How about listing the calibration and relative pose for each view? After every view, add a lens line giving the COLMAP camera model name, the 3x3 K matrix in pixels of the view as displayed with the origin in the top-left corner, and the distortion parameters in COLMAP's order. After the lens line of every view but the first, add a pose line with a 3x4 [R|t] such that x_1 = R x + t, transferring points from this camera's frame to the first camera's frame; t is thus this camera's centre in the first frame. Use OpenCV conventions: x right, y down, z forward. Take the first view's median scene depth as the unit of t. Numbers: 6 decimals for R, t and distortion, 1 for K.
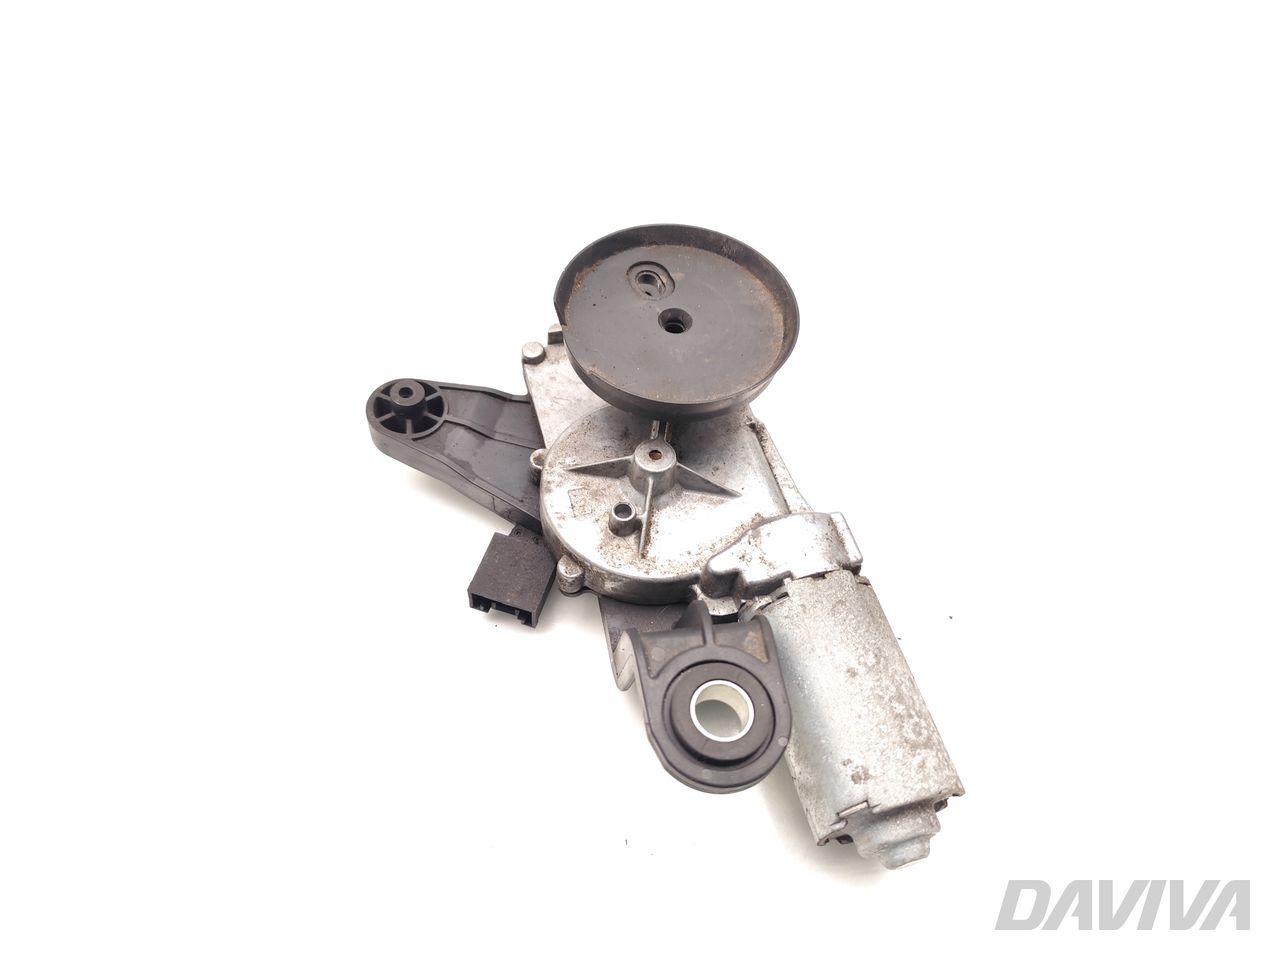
lens RADIAL K [[918.4, 0, 636.1], [0, 918.4, 480.5], [0, 0, 1]] dist [-0.002644, -0.000258]
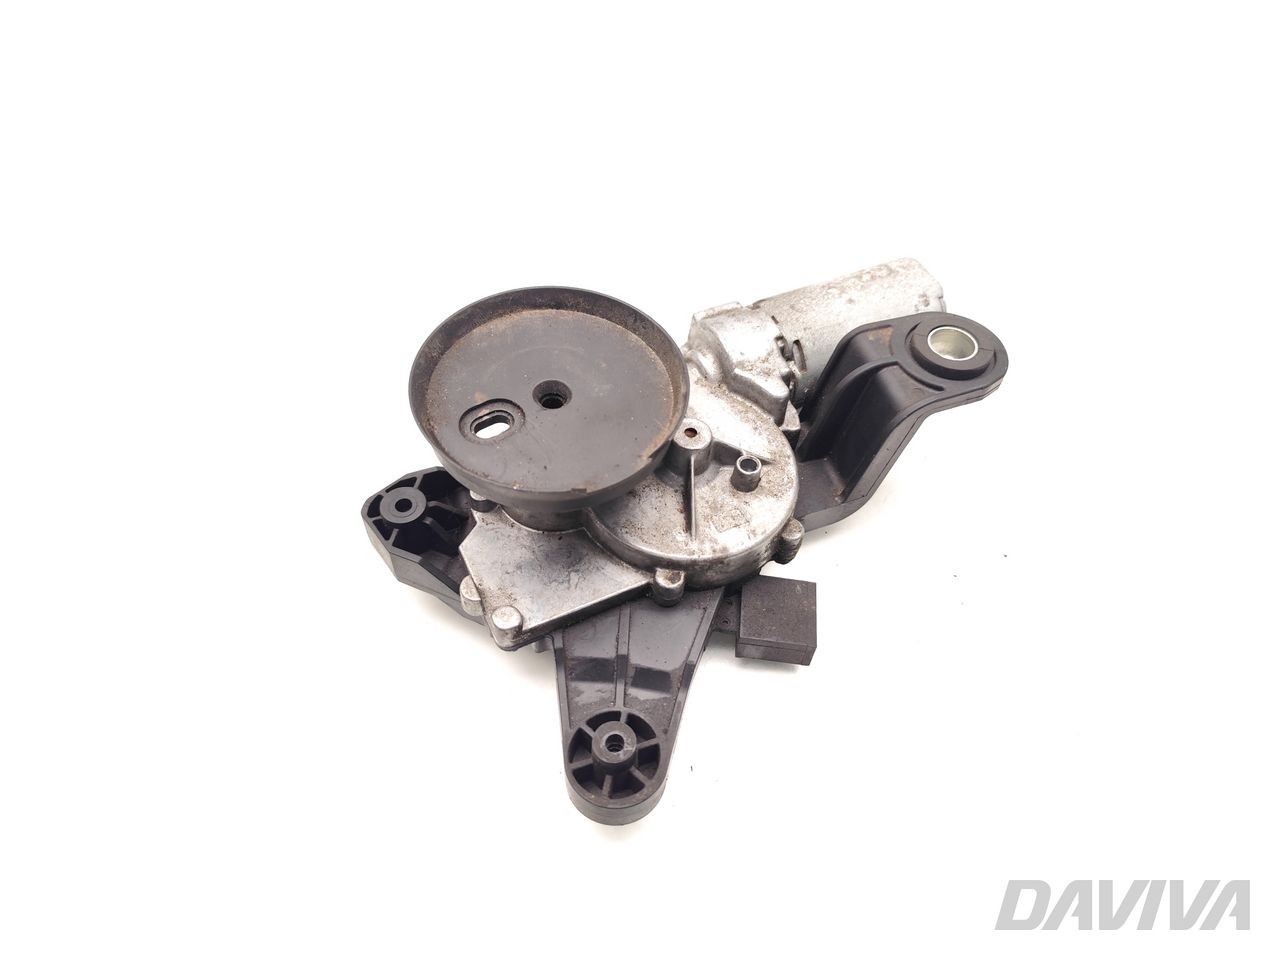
lens RADIAL K [[918.4, 0, 636.1], [0, 918.4, 480.5], [0, 0, 1]] dist [-0.002644, -0.000258]
pose [[-0.173492, -0.815145, 0.552665, -0.589675], [0.788438, 0.221310, 0.573923, -0.666962], [-0.590141, 0.535314, 0.604296, 0.514870]]
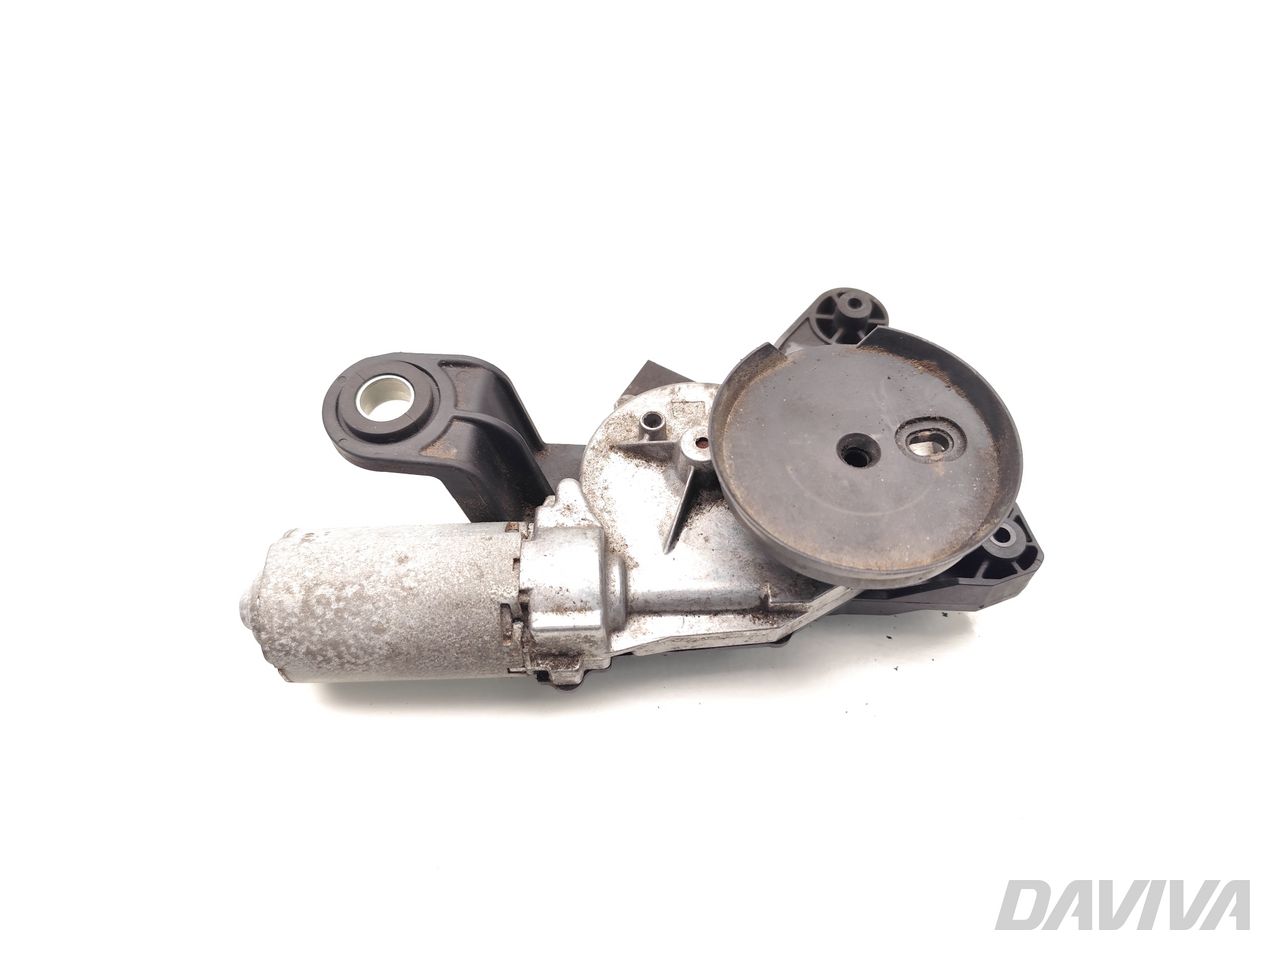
lens RADIAL K [[918.4, 0, 636.1], [0, 918.4, 480.5], [0, 0, 1]] dist [-0.002644, -0.000258]
pose [[-0.236641, 0.774524, -0.586612, 0.641773], [-0.813895, 0.171720, 0.555056, -0.506030], [0.530637, 0.608789, 0.589745, 0.492573]]
